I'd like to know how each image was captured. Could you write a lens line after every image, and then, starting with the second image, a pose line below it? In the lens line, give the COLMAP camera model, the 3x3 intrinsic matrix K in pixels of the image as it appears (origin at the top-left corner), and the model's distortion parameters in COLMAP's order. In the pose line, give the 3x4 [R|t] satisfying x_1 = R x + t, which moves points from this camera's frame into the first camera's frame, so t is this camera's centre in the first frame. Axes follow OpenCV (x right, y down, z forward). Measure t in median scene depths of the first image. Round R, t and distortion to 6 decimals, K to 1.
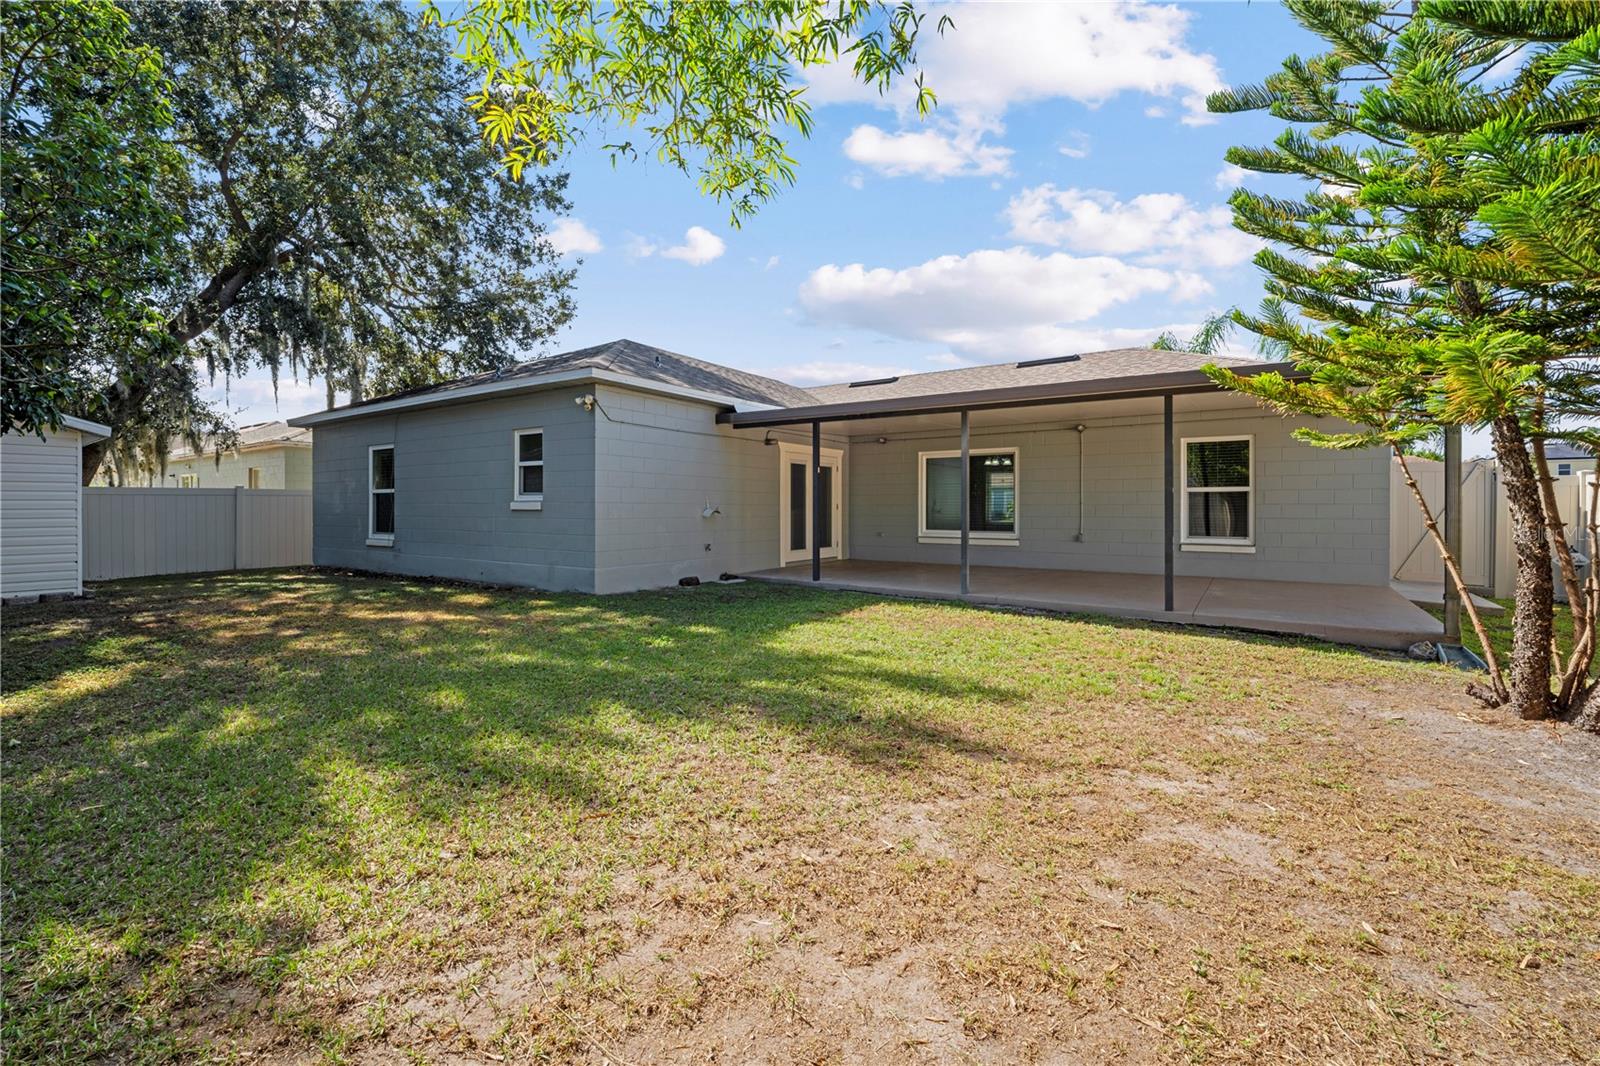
lens RADIAL K [[663.4, 0, 800.7], [0, 663.4, 526.3], [0, 0, 1]] dist [-0.020762, -0.000240]
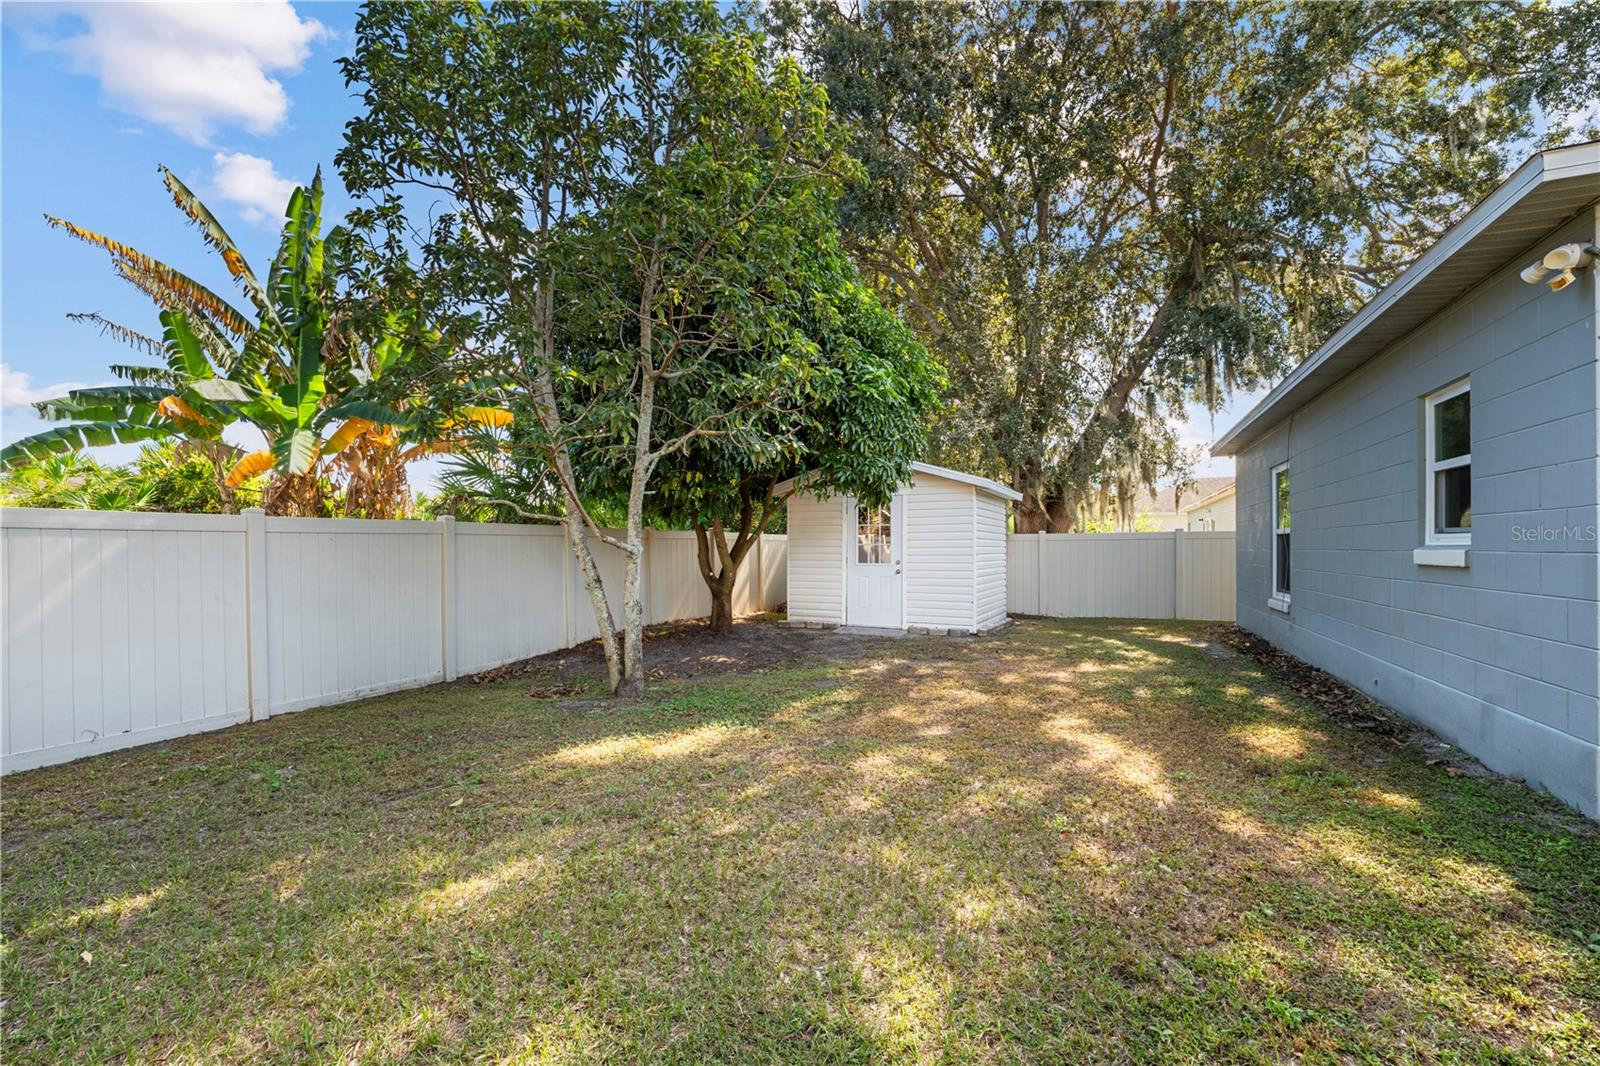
lens RADIAL K [[663.4, 0, 800.7], [0, 663.4, 526.3], [0, 0, 1]] dist [-0.020762, -0.000240]
pose [[0.167356, -0.033309, -0.985334, -0.050483], [-0.027796, 0.998872, -0.038488, -0.022374], [0.985505, 0.033830, 0.166242, 0.483870]]
